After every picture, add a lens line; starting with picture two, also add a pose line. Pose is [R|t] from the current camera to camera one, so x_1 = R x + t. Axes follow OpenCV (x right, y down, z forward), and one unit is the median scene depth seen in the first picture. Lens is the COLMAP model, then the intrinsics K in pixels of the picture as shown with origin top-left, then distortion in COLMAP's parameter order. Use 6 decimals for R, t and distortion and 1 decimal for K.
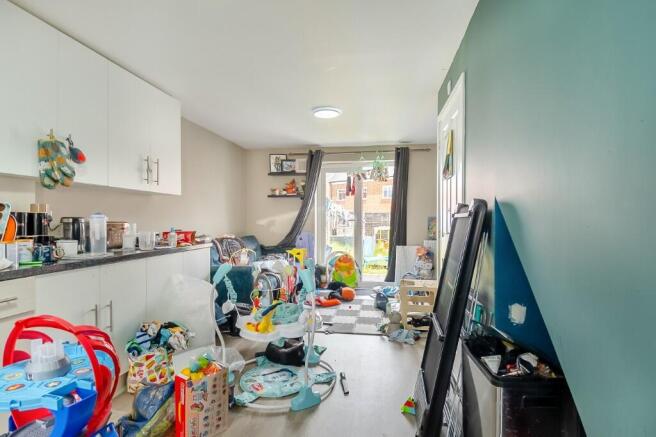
lens RADIAL K [[373.1, 0, 336.5], [0, 373.1, 210.6], [0, 0, 1]] dist [0.039296, -0.061755]
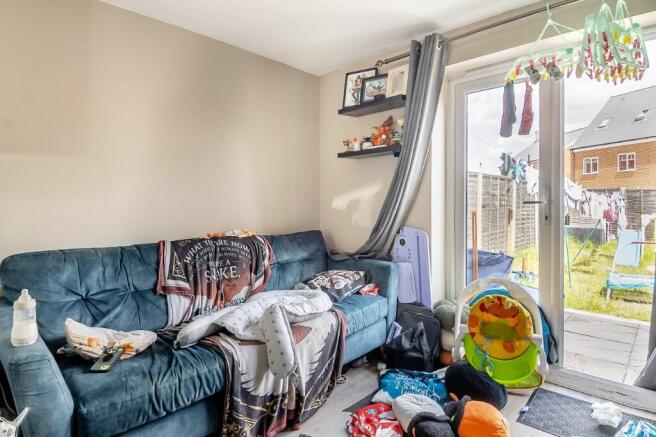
lens RADIAL K [[372.0, 0, 330.0], [0, 372.0, 203.1], [0, 0, 1]] dist [0.059028, -0.047151]
pose [[0.816152, -0.002655, -0.577832, 0.100148], [0.017513, 0.999644, 0.020143, 0.016035], [0.577572, -0.026559, 0.815907, 0.574282]]
